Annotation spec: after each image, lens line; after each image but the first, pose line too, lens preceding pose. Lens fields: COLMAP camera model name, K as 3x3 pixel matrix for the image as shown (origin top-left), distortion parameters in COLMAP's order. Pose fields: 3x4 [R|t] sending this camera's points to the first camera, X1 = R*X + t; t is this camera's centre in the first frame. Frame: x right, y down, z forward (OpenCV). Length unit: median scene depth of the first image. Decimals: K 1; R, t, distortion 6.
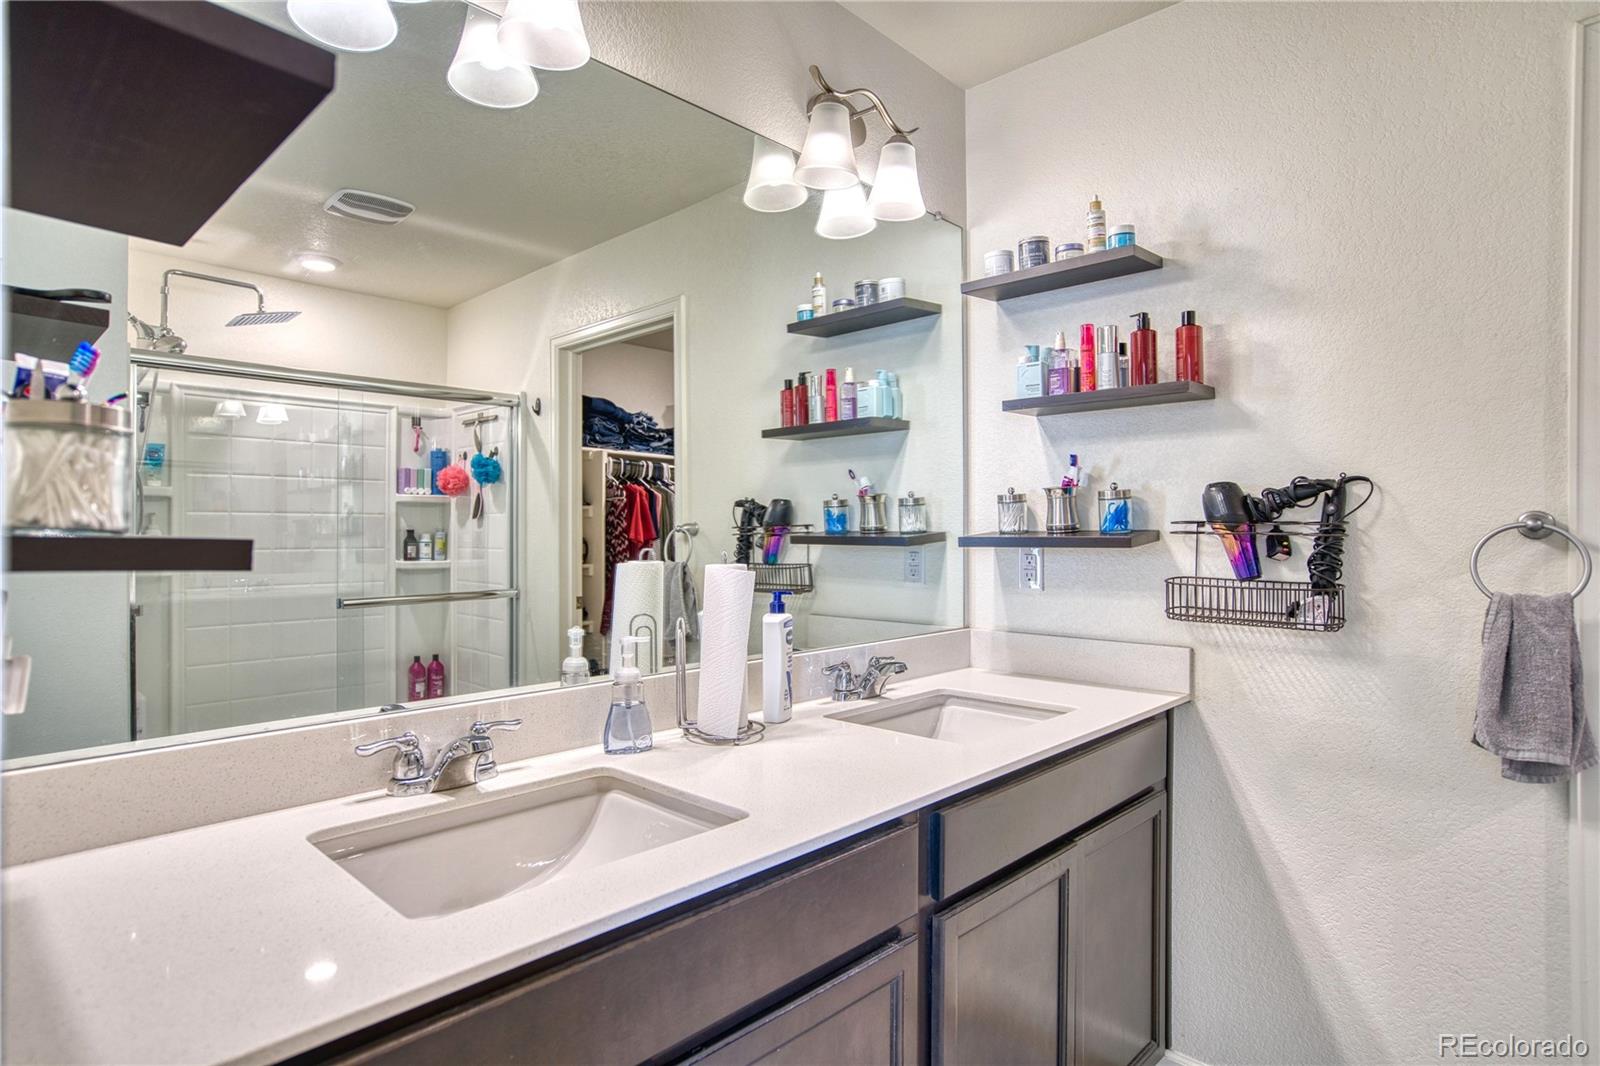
lens RADIAL K [[858.3, 0, 797.4], [0, 858.3, 530.3], [0, 0, 1]] dist [-0.021241, 0.000366]
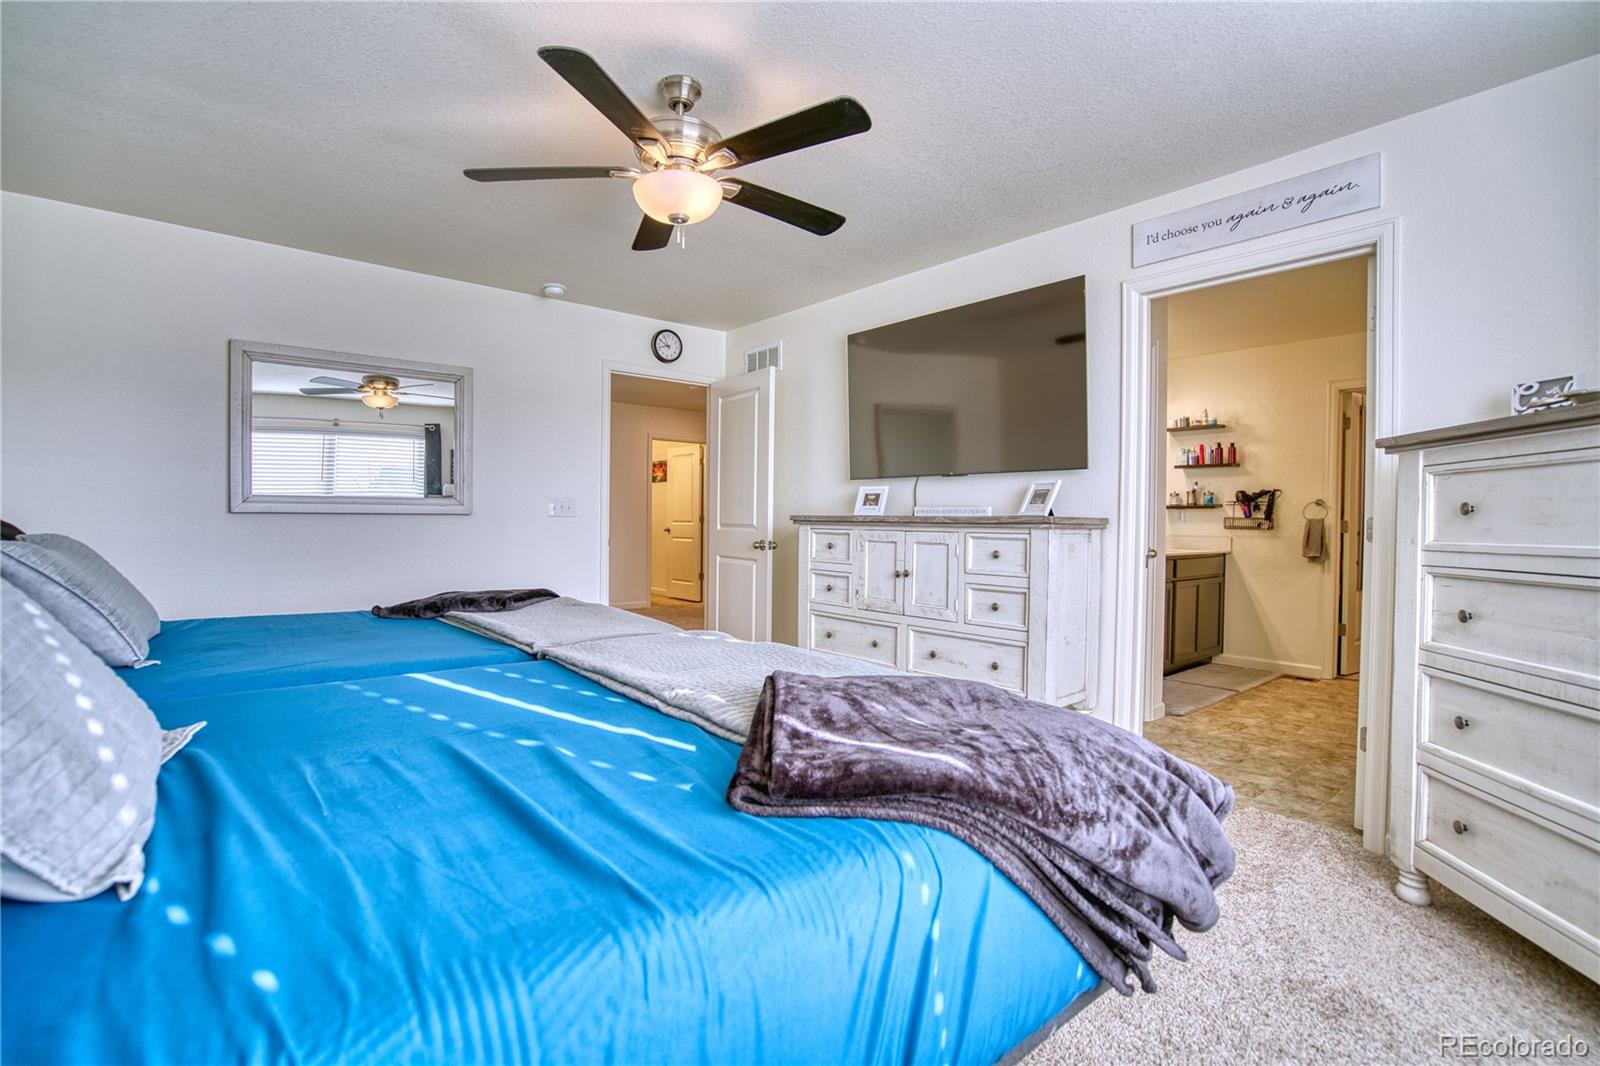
lens RADIAL K [[735.0, 0, 801.4], [0, 735.0, 534.1], [0, 0, 1]] dist [-0.048192, 0.013782]
pose [[0.993571, 0.011646, -0.112614, -0.982349], [-0.009374, 0.999742, 0.020681, 0.080584], [0.112825, -0.019492, 0.993424, -2.205422]]
